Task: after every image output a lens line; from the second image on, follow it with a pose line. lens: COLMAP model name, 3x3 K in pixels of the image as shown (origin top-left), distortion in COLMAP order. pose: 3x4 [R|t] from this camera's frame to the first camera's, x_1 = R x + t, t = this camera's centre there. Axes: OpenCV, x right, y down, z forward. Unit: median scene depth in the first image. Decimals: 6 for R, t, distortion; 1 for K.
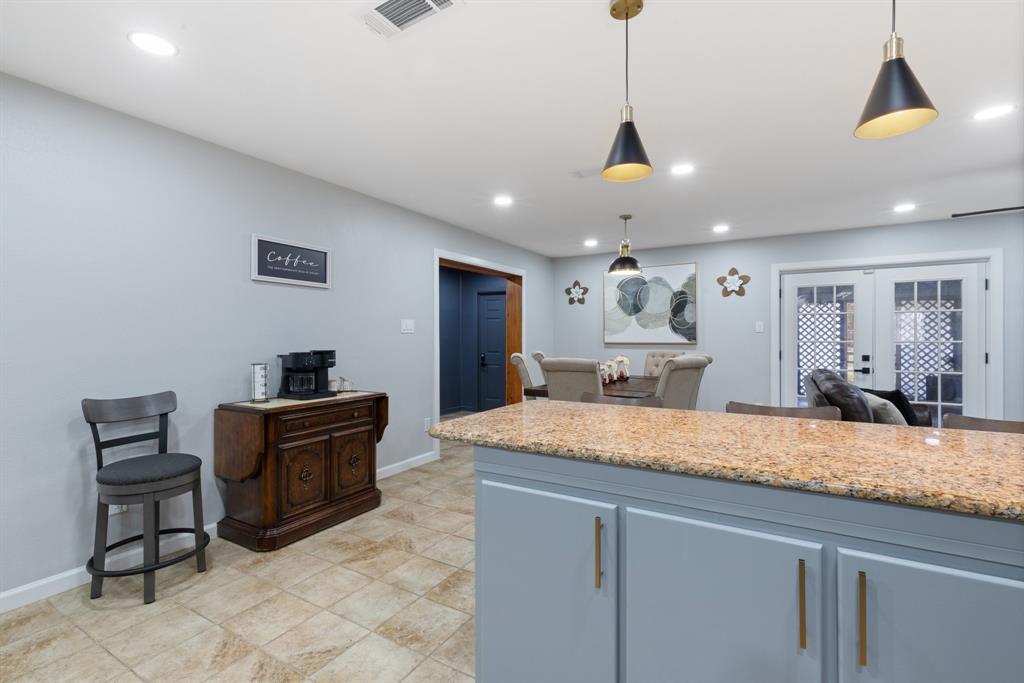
lens RADIAL K [[461.4, 0, 512.7], [0, 461.4, 336.8], [0, 0, 1]] dist [0.005386, 0.000142]
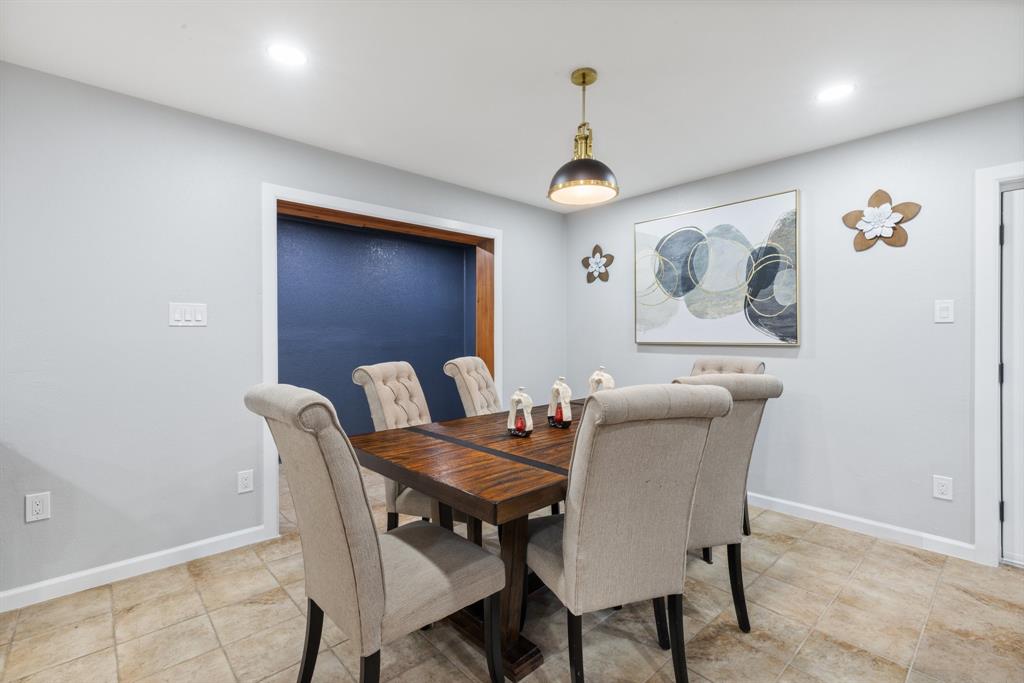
lens RADIAL K [[461.4, 0, 515.6], [0, 461.4, 337.7], [0, 0, 1]] dist [0.005386, 0.000142]
pose [[0.958211, 0.000654, -0.286063, 0.238138], [0.000848, 0.999986, 0.005129, 0.002870], [0.286062, -0.005157, 0.958197, 0.402785]]
